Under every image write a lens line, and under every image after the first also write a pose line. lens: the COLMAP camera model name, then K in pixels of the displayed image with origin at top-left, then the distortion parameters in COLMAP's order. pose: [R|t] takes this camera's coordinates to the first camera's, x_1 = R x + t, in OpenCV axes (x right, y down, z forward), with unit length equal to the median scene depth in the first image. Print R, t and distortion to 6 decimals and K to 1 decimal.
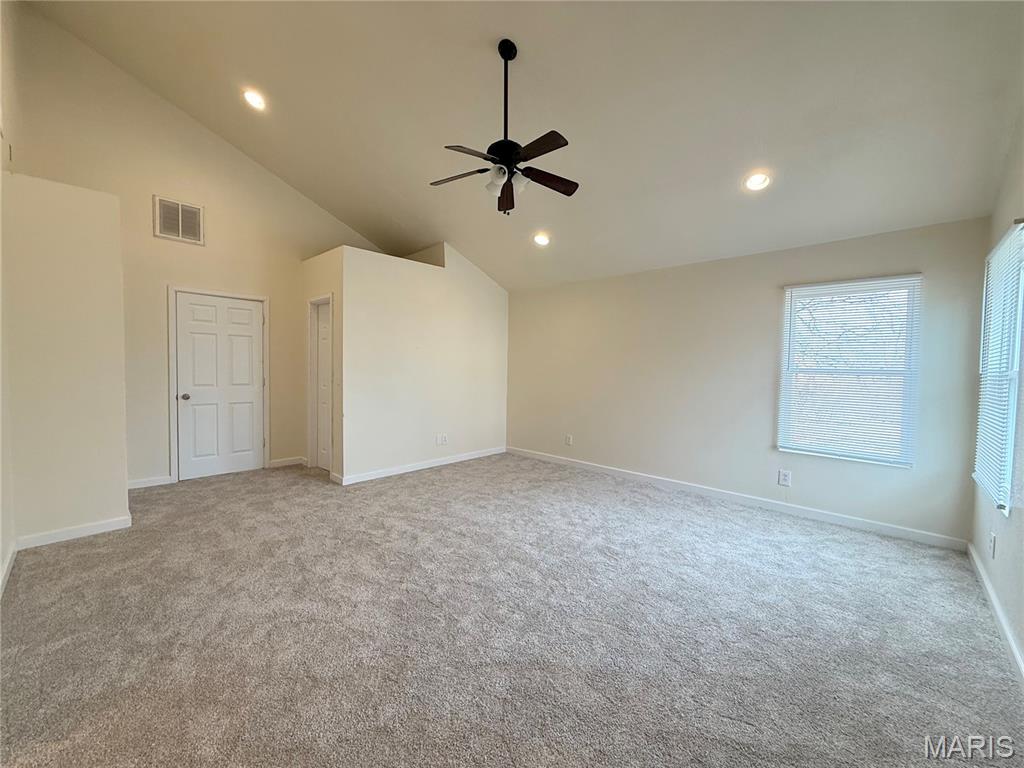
lens RADIAL K [[408.2, 0, 510.1], [0, 408.2, 381.9], [0, 0, 1]] dist [0.001841, 0.000144]
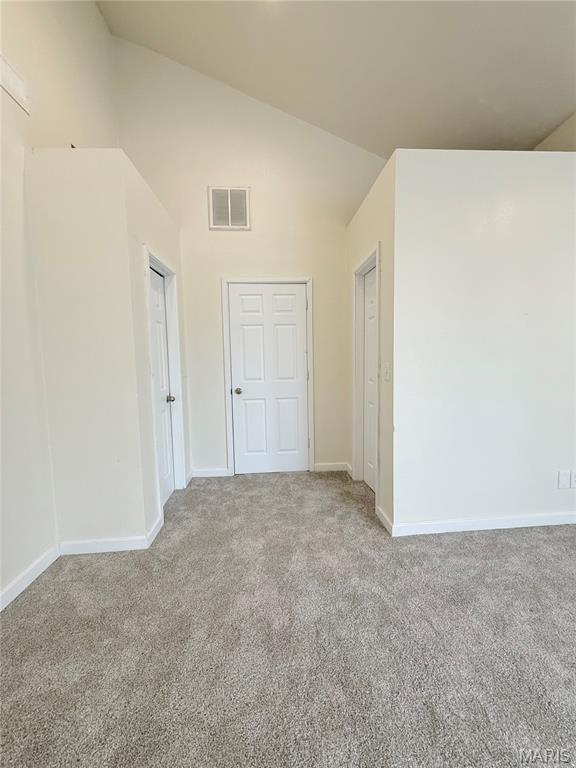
lens RADIAL K [[306.1, 0, 288.0], [0, 306.1, 384.0], [0, 0, 1]] dist [0.001841, 0.000144]
pose [[0.739059, 0.022115, -0.673278, -0.212135], [0.010233, 0.998977, 0.044046, -0.011557], [0.673563, -0.039442, 0.738076, 0.544077]]
